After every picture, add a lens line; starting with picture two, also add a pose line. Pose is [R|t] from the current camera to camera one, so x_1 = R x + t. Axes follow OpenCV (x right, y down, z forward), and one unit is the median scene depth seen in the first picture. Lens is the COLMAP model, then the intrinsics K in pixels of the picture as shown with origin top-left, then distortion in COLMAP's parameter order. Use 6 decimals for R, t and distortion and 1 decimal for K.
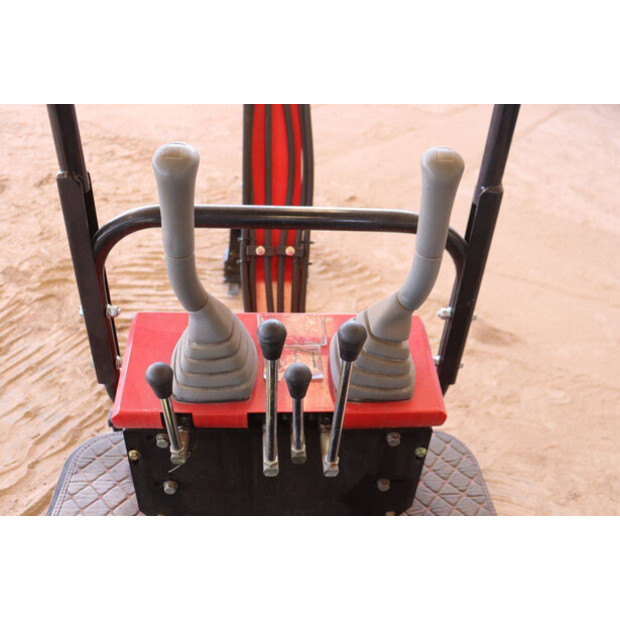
lens RADIAL K [[594.3, 0, 310.0], [0, 594.3, 310.0], [0, 0, 1]] dist [-0.134619, 0.197294]
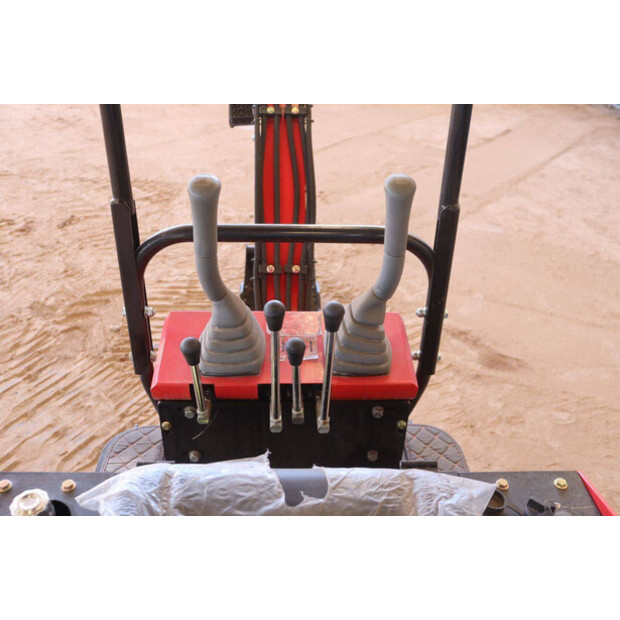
lens RADIAL K [[632.1, 0, 303.0], [0, 632.1, 309.7], [0, 0, 1]] dist [-0.135824, 0.232285]
pose [[0.998983, -0.010471, -0.043863, 0.033097], [0.006868, 0.996650, -0.081498, 0.080228], [0.044569, 0.081114, 0.995708, -0.223620]]
